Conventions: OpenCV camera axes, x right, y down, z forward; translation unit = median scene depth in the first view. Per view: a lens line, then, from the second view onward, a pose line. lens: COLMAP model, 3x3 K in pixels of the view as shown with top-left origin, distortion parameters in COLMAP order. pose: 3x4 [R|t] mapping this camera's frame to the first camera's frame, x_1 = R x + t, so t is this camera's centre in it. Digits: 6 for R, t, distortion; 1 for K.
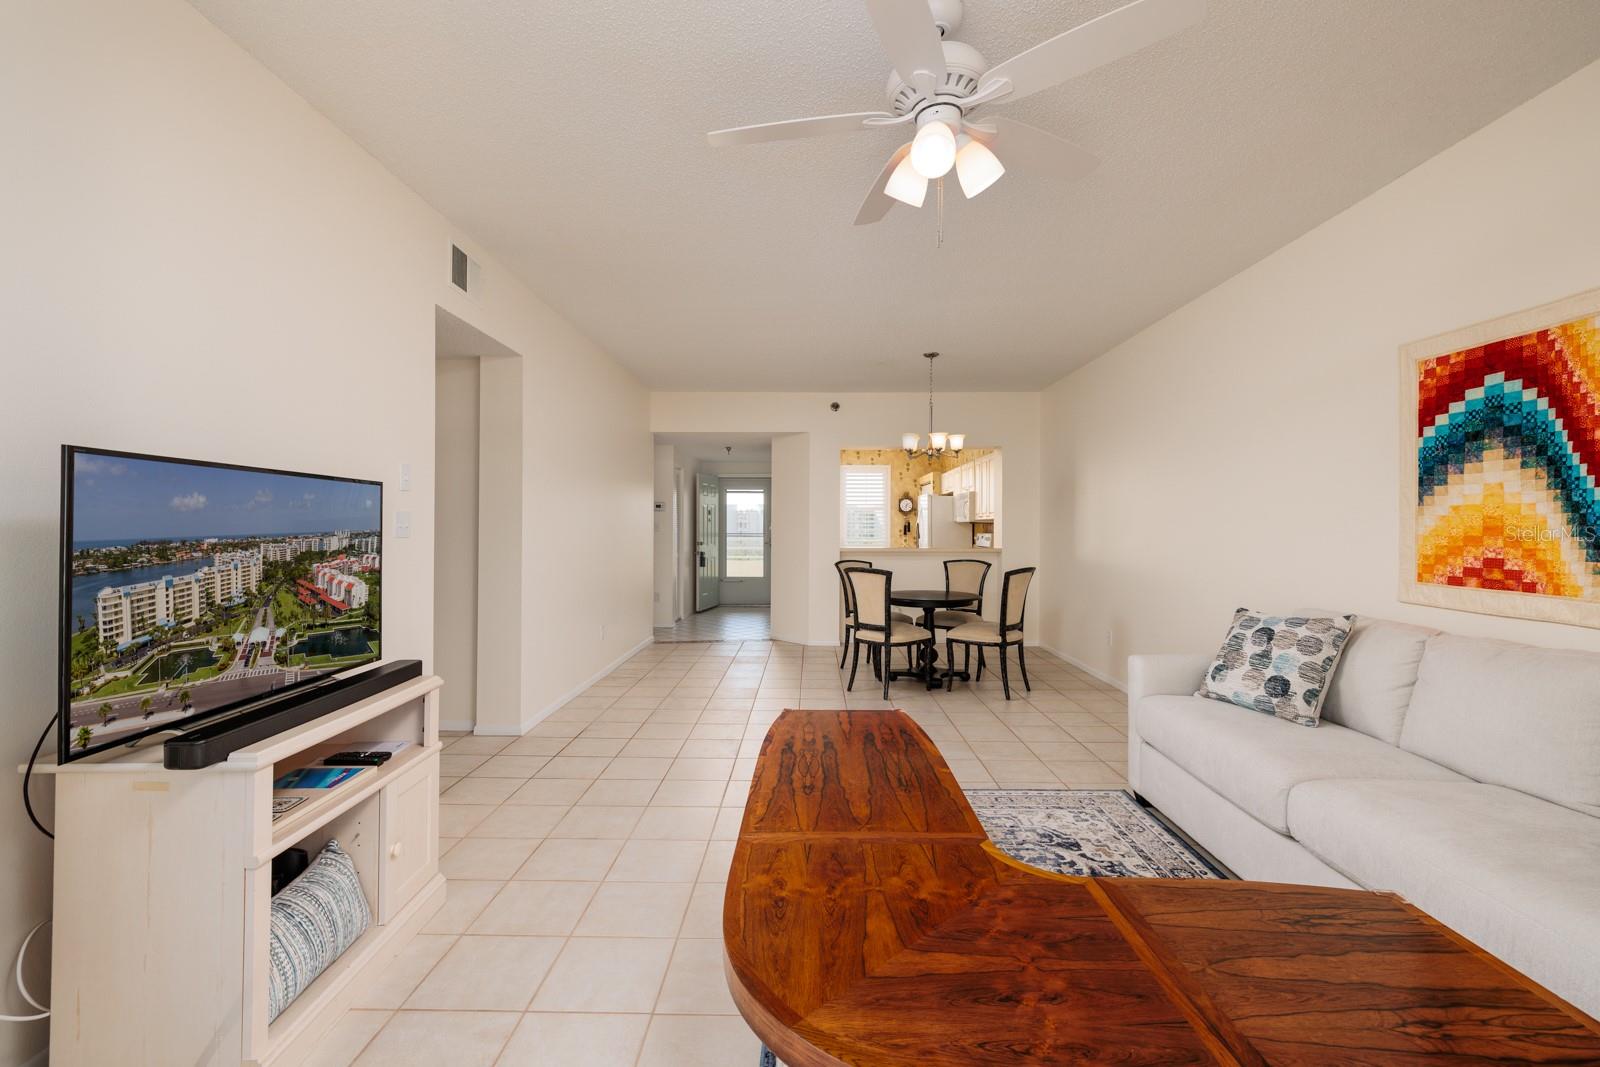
lens RADIAL K [[686.2, 0, 802.6], [0, 686.2, 525.2], [0, 0, 1]] dist [0.004233, 0.000243]
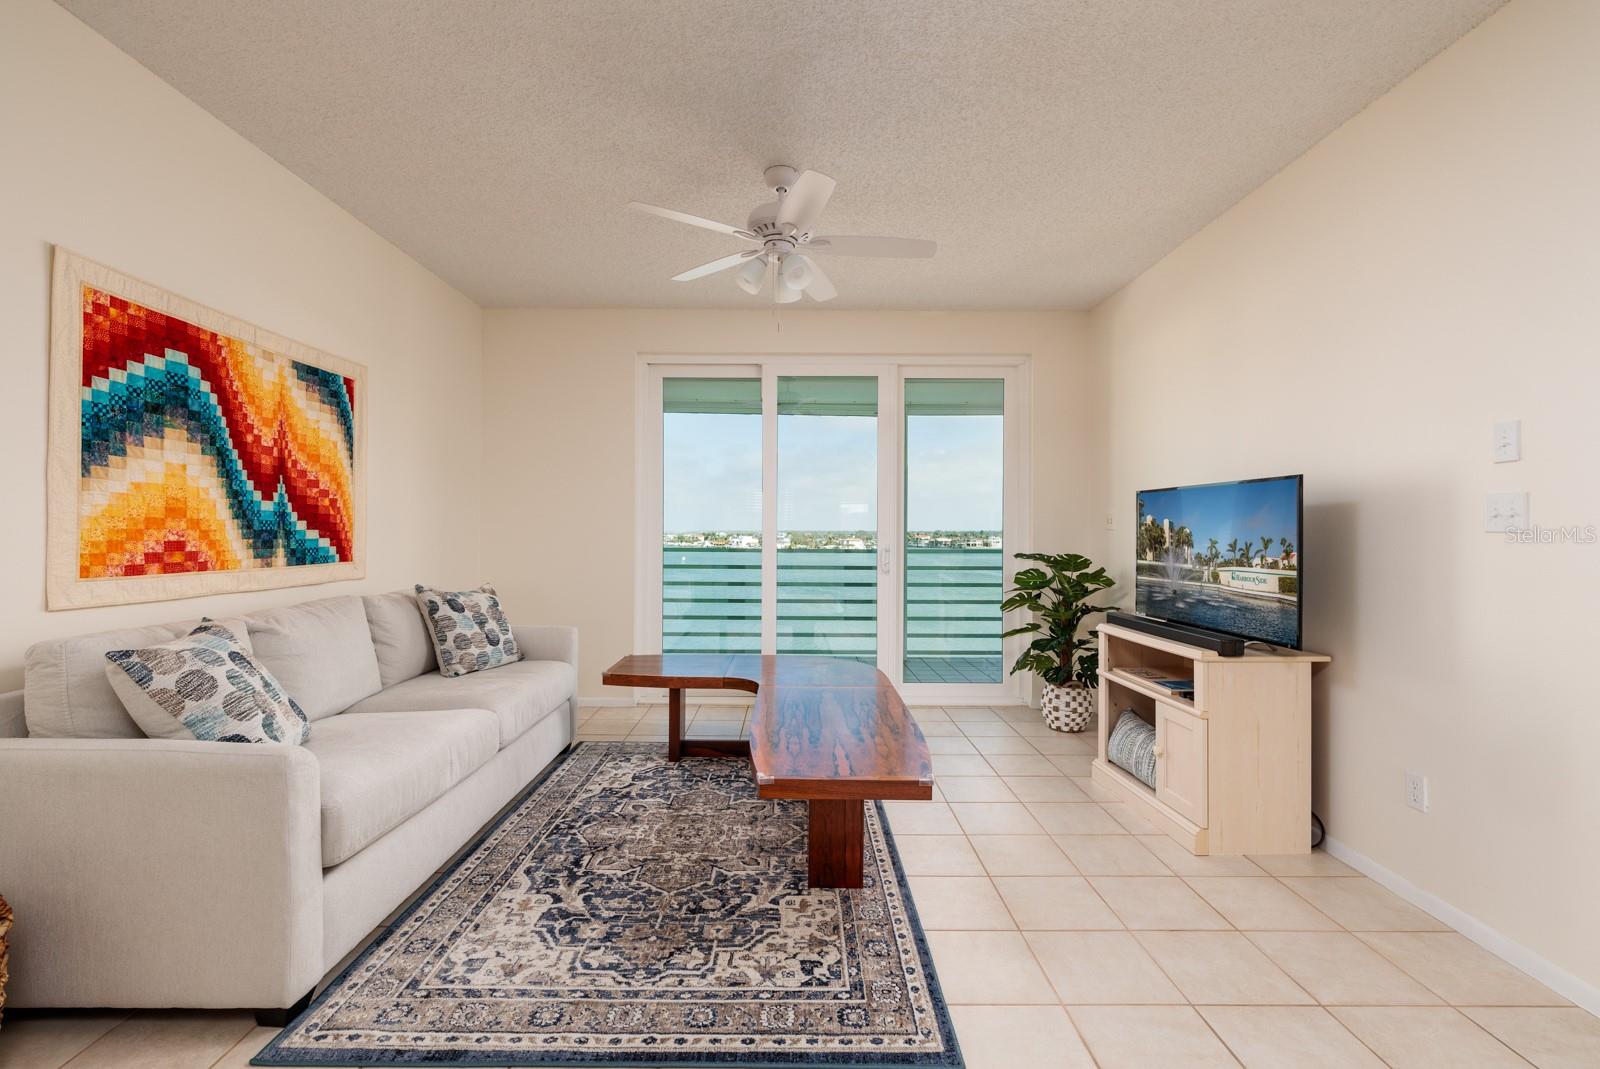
lens RADIAL K [[701.3, 0, 799.2], [0, 701.3, 530.7], [0, 0, 1]] dist [0.000643, -0.000386]
pose [[-0.999731, -0.008476, -0.021605, 0.136193], [-0.008366, 0.999952, -0.005150, 0.029460], [0.021647, -0.004968, -0.999753, 1.884669]]
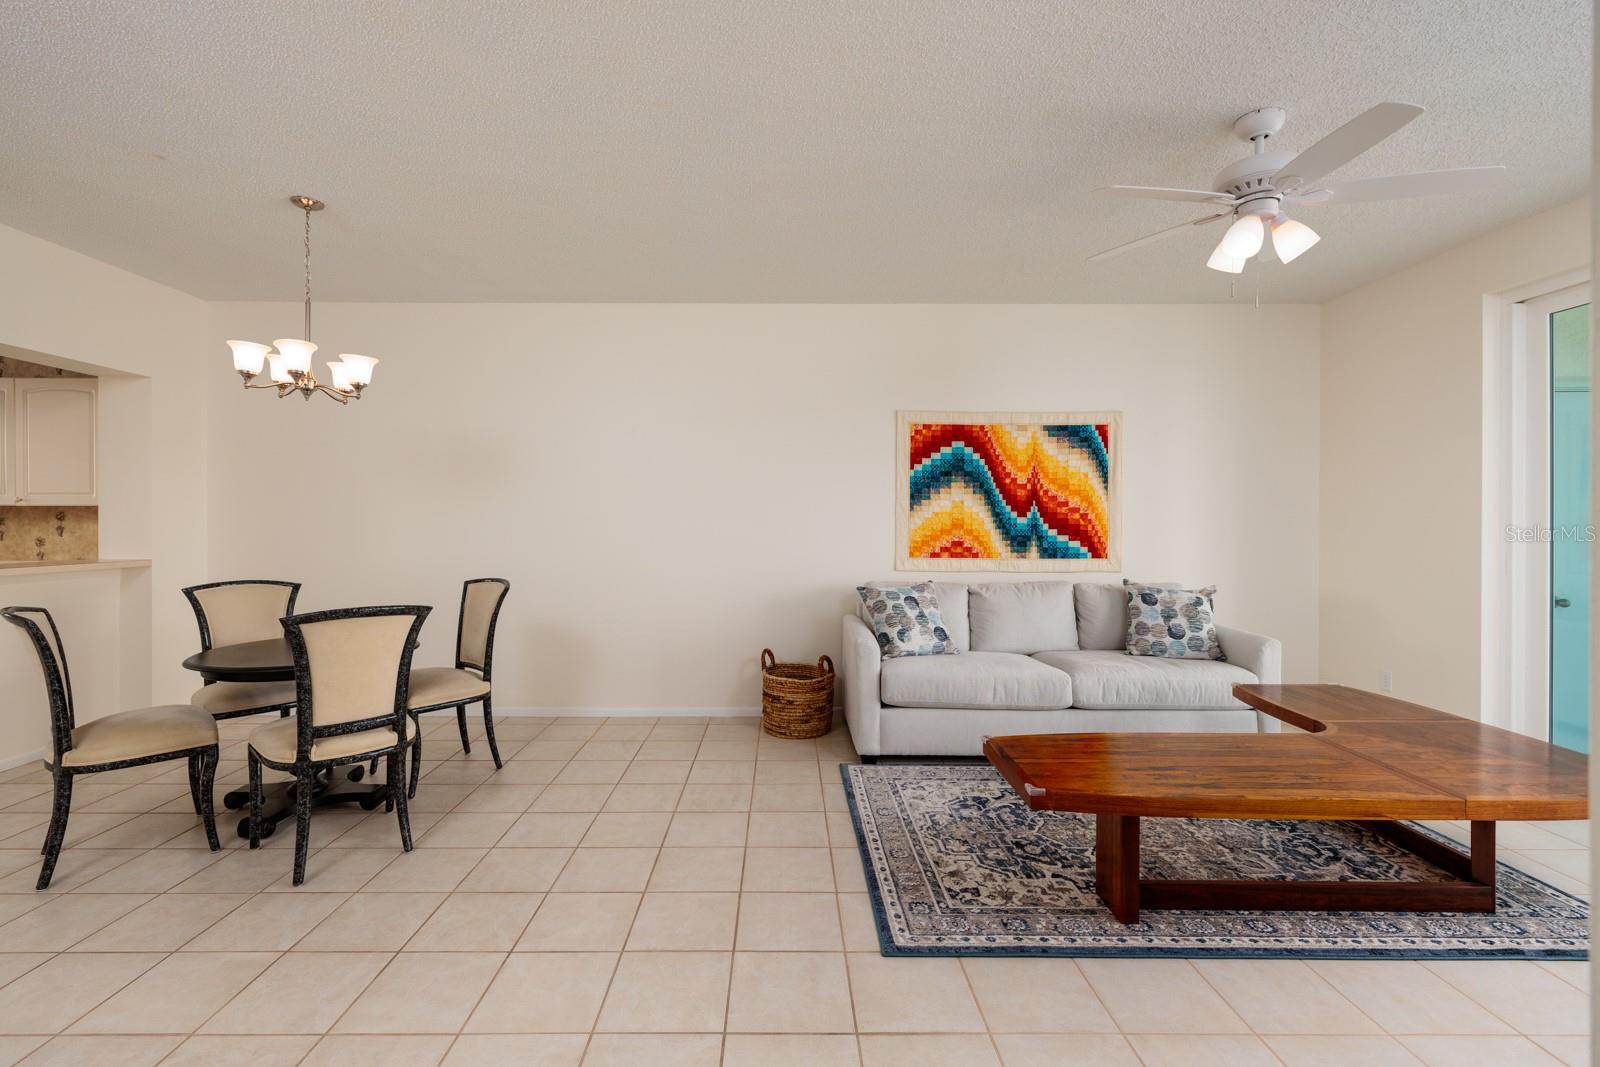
lens RADIAL K [[695.6, 0, 778.1], [0, 695.6, 526.0], [0, 0, 1]] dist [0.006884, 0.000192]
pose [[-0.009481, -0.005186, 0.999942, -0.809948], [-0.006054, 0.999969, 0.005129, 0.000758], [-0.999937, -0.006005, -0.009512, 1.408555]]
